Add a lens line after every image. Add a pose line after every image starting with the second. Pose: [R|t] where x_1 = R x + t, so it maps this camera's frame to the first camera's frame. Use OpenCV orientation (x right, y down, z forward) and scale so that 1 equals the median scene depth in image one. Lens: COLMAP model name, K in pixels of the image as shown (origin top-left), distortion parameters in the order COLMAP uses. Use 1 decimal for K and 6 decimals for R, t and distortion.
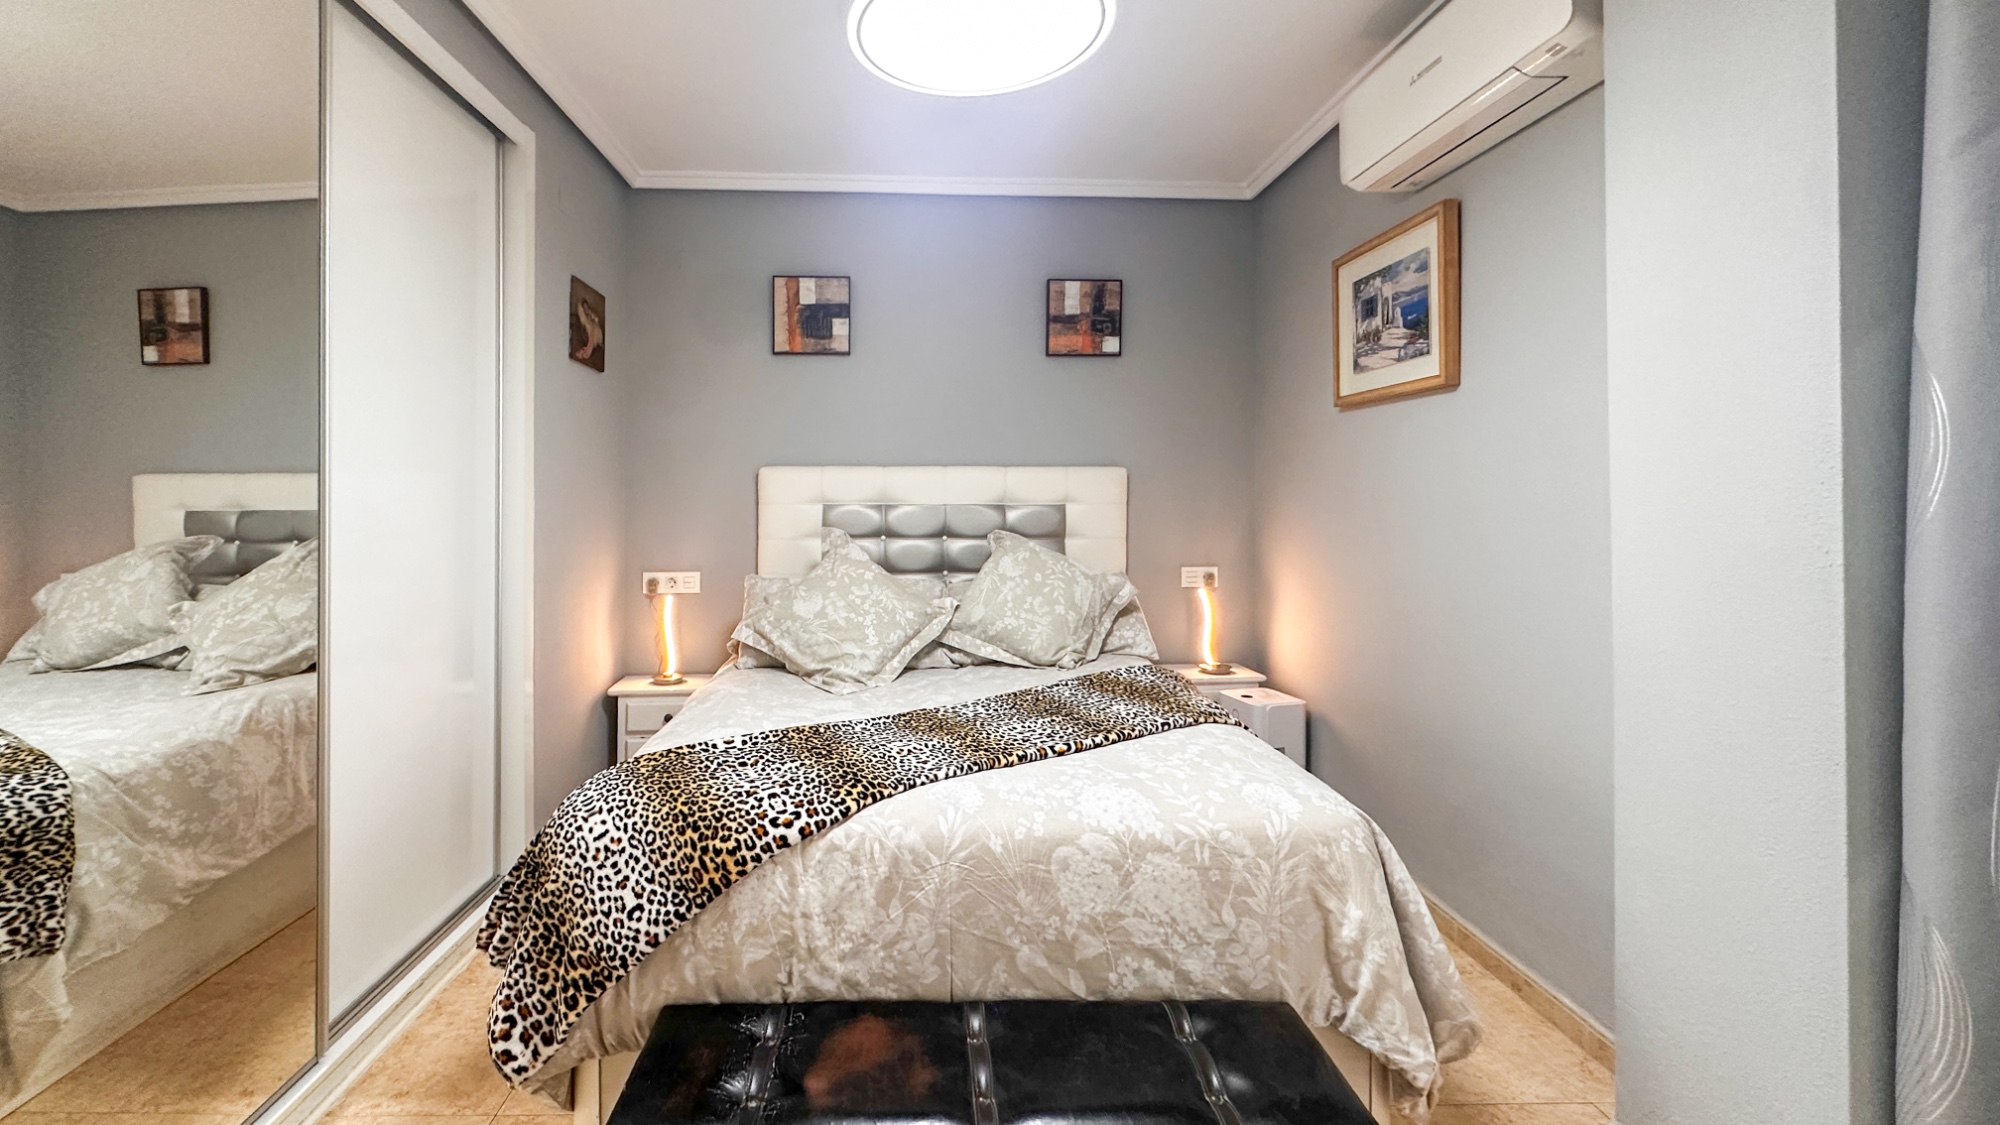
lens RADIAL K [[845.6, 0, 977.5], [0, 845.6, 496.1], [0, 0, 1]] dist [-0.000901, -0.000717]
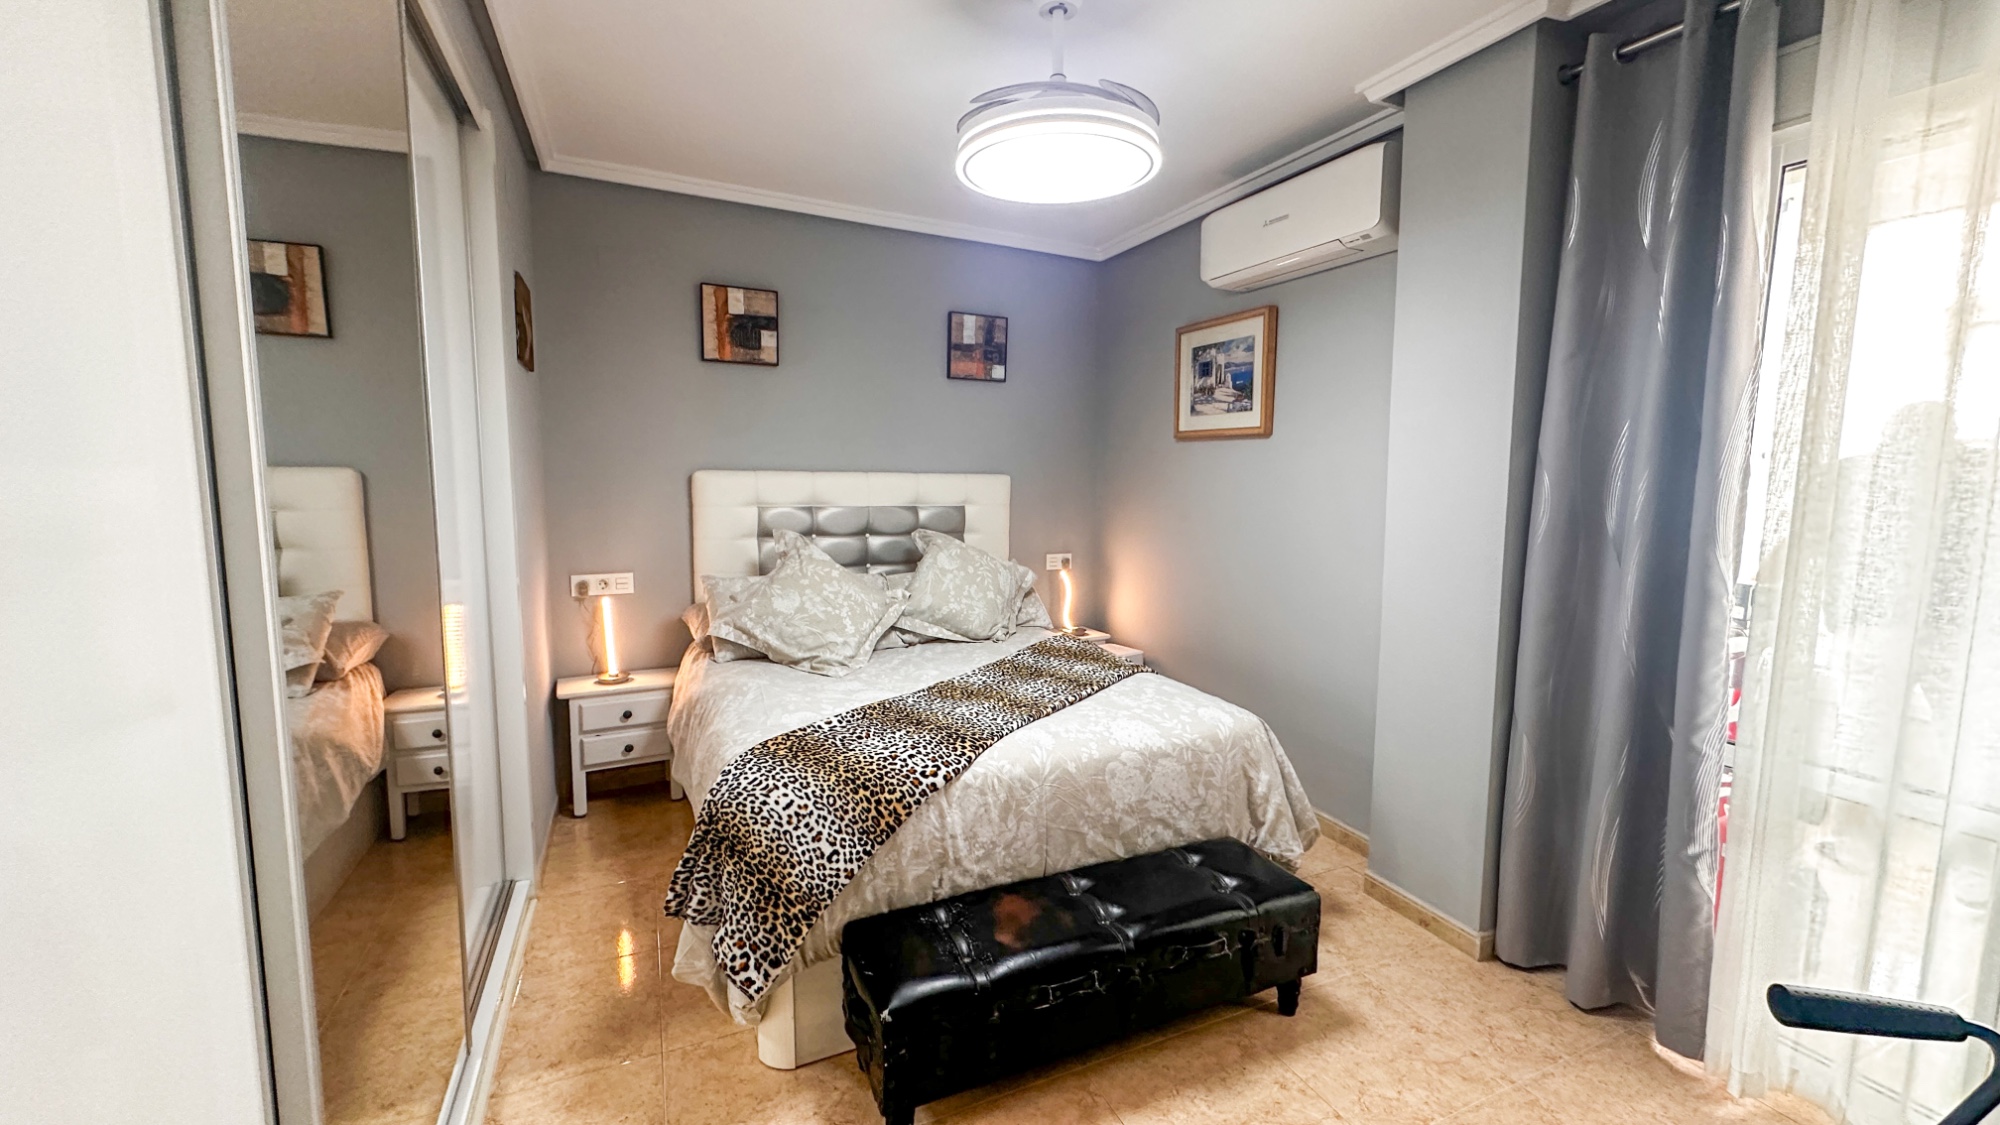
lens RADIAL K [[770.0, 0, 1083.7], [0, 770.0, 558.5], [0, 0, 1]] dist [0.000706, -0.000258]
pose [[0.903067, -0.025858, 0.428720, -0.292636], [-0.021577, 0.994194, 0.105413, -0.047076], [-0.428957, -0.104446, 0.897267, -0.087495]]
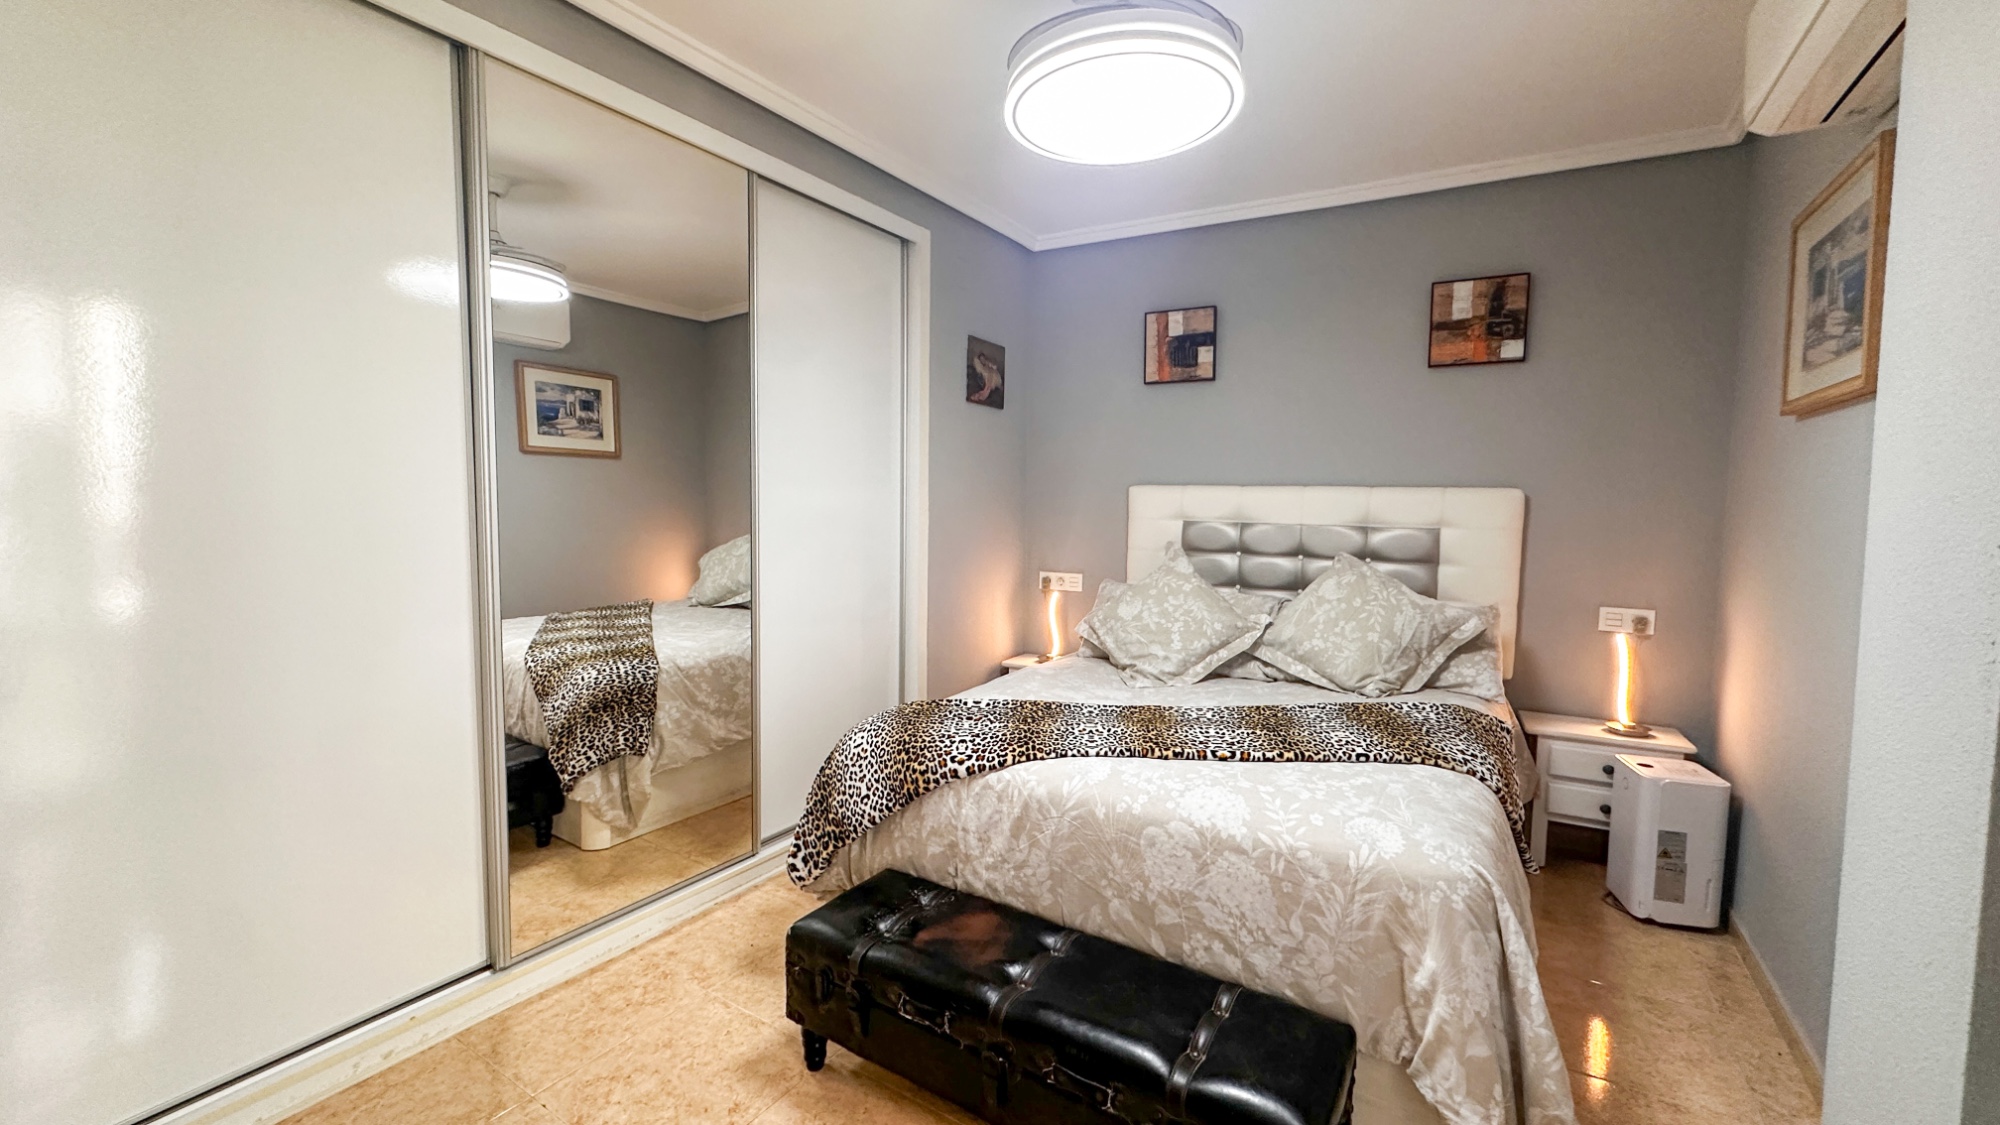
lens RADIAL K [[845.6, 0, 1042.4], [0, 845.6, 556.2], [0, 0, 1]] dist [-0.000901, -0.000717]
pose [[0.836834, 0.054382, -0.544750, 0.335828], [-0.020190, 0.997443, 0.068558, -0.019427], [0.547085, -0.046373, 0.835792, -0.022717]]
